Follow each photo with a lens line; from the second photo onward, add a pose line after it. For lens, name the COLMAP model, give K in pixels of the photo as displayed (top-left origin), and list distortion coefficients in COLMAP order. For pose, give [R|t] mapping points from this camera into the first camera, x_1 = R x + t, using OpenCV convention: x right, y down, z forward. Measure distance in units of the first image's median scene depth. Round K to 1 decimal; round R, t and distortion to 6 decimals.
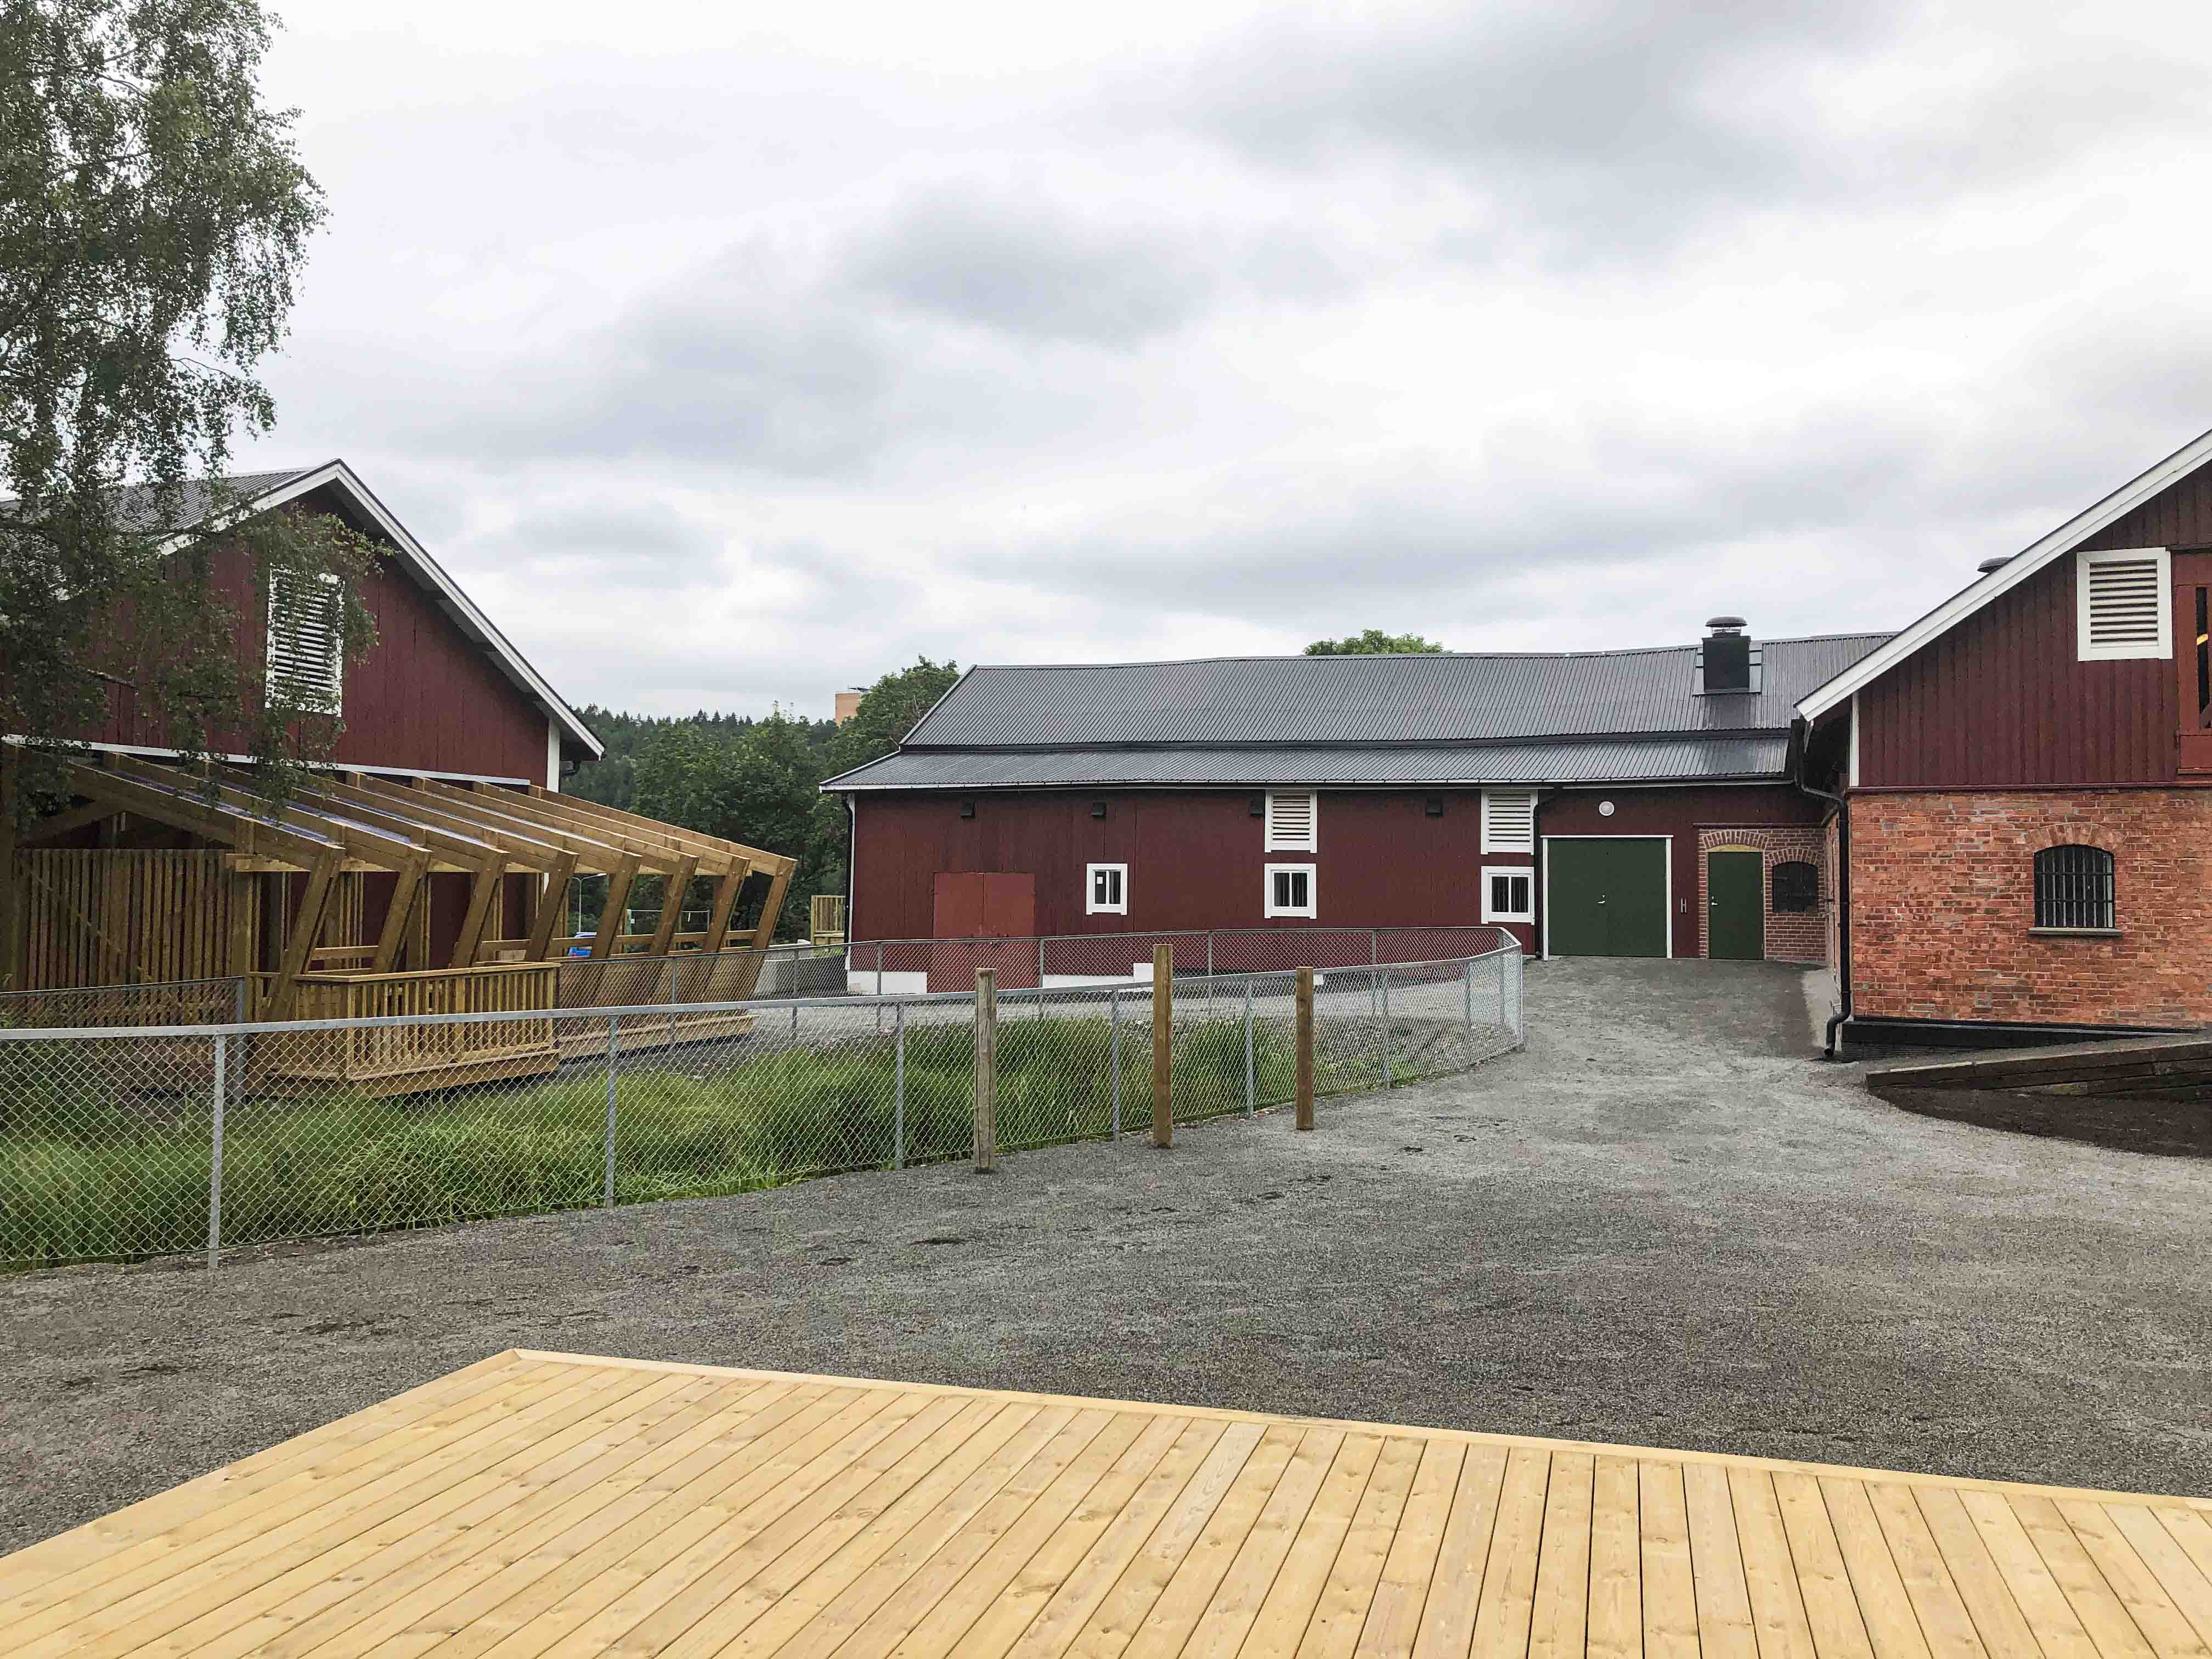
lens RADIAL K [[1746.3, 0, 1121.5], [0, 1746.3, 795.5], [0, 0, 1]] dist [0.010907, 0.000934]
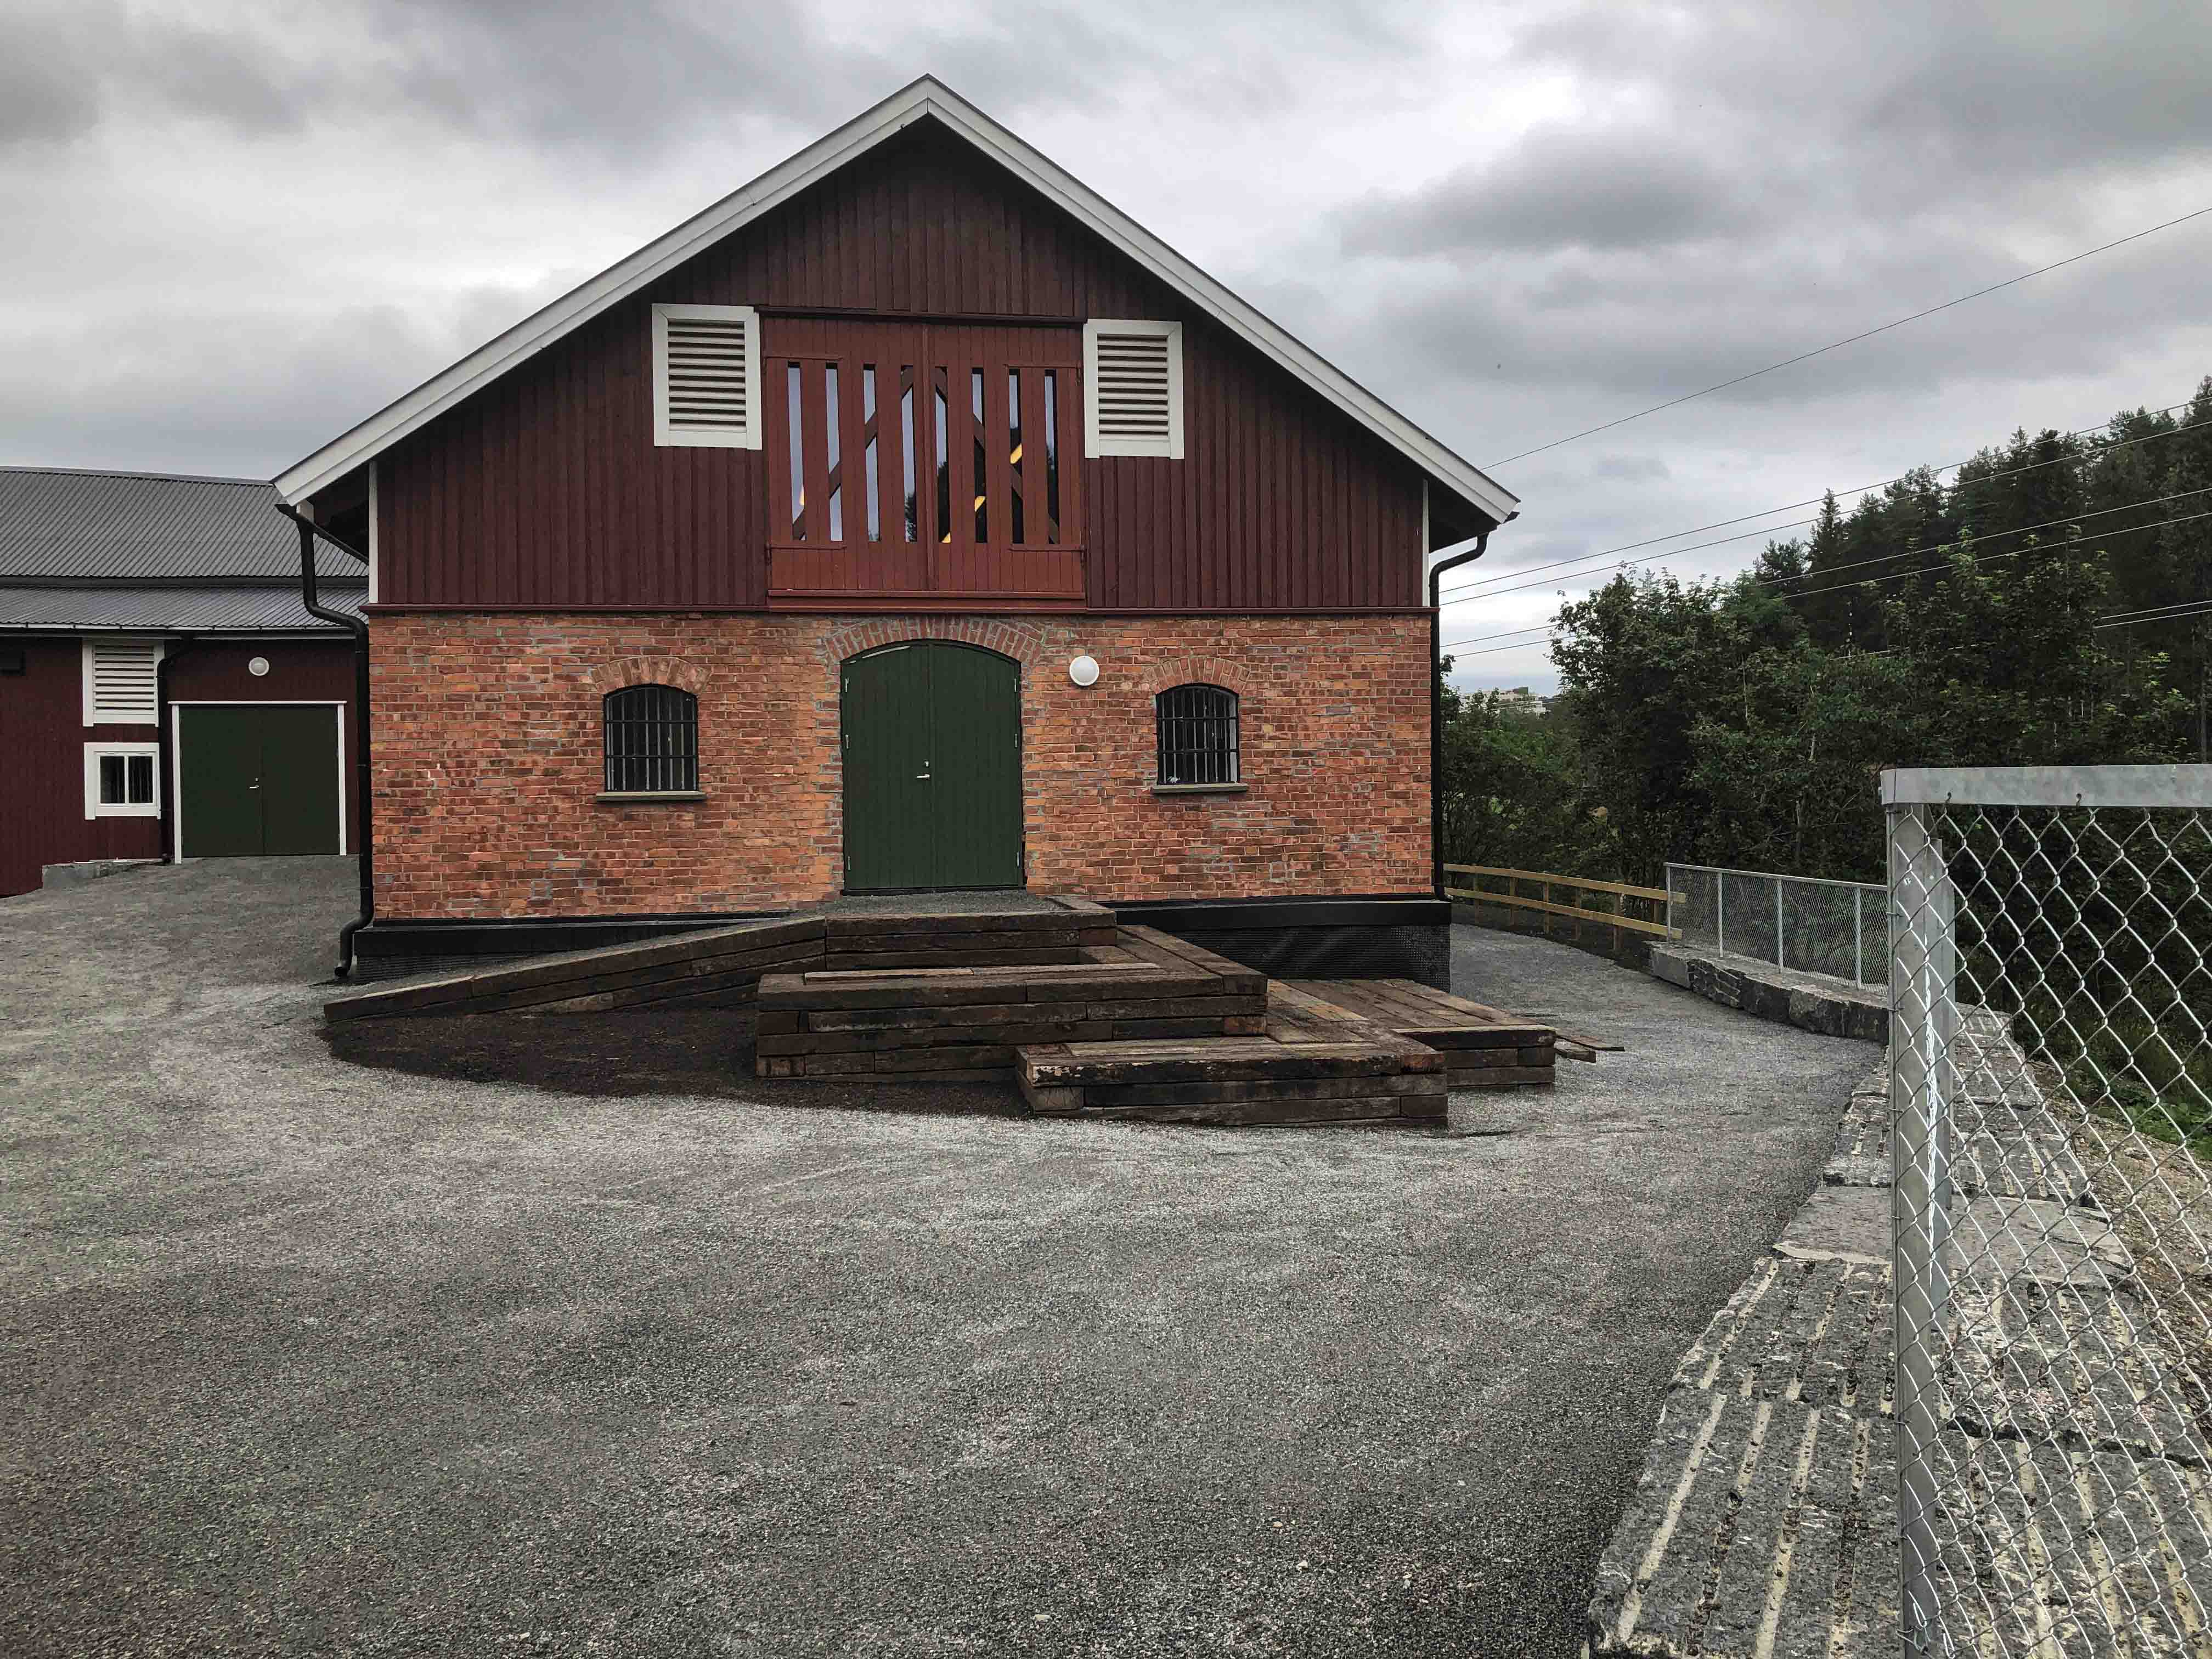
lens RADIAL K [[1746.3, 0, 1107.0], [0, 1746.3, 807.4], [0, 0, 1]] dist [0.010907, 0.000934]
pose [[0.843542, -0.025146, 0.536474, 0.293253], [-0.008092, 0.998195, 0.059513, 0.034270], [-0.537002, -0.054543, 0.841816, 0.233191]]
